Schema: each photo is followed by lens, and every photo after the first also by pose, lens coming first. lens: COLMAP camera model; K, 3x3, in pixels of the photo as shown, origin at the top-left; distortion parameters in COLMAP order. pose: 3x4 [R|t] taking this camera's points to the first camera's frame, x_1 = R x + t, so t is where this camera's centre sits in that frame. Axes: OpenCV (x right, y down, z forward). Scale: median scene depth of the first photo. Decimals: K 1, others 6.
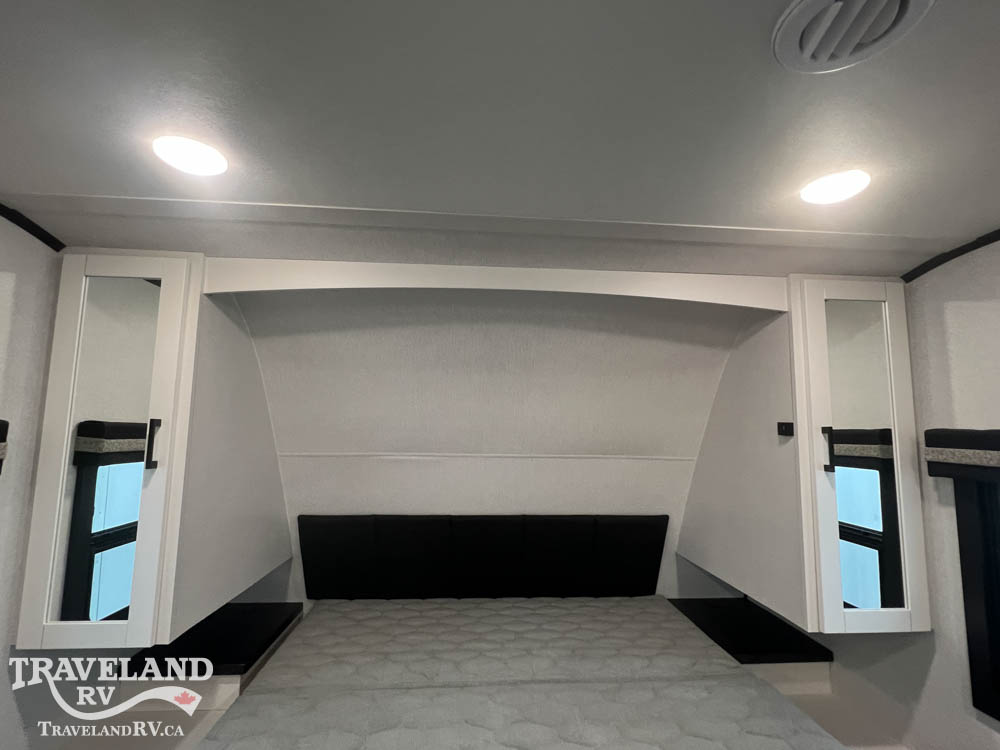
lens RADIAL K [[485.8, 0, 504.1], [0, 485.8, 378.2], [0, 0, 1]] dist [-0.000272, 0.000084]
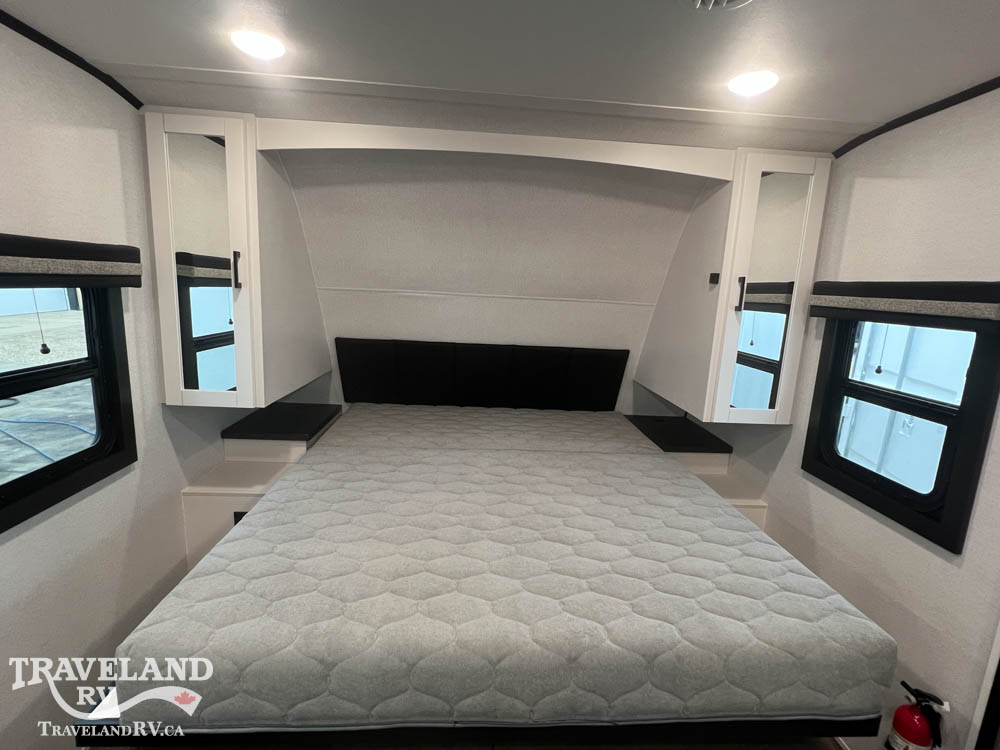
lens RADIAL K [[485.8, 0, 503.9], [0, 485.8, 377.0], [0, 0, 1]] dist [-0.000272, 0.000084]
pose [[0.999262, 0.037794, -0.006850, 0.040682], [-0.034255, 0.957564, 0.286179, 0.005121], [0.017375, -0.285733, 0.958152, -0.326648]]
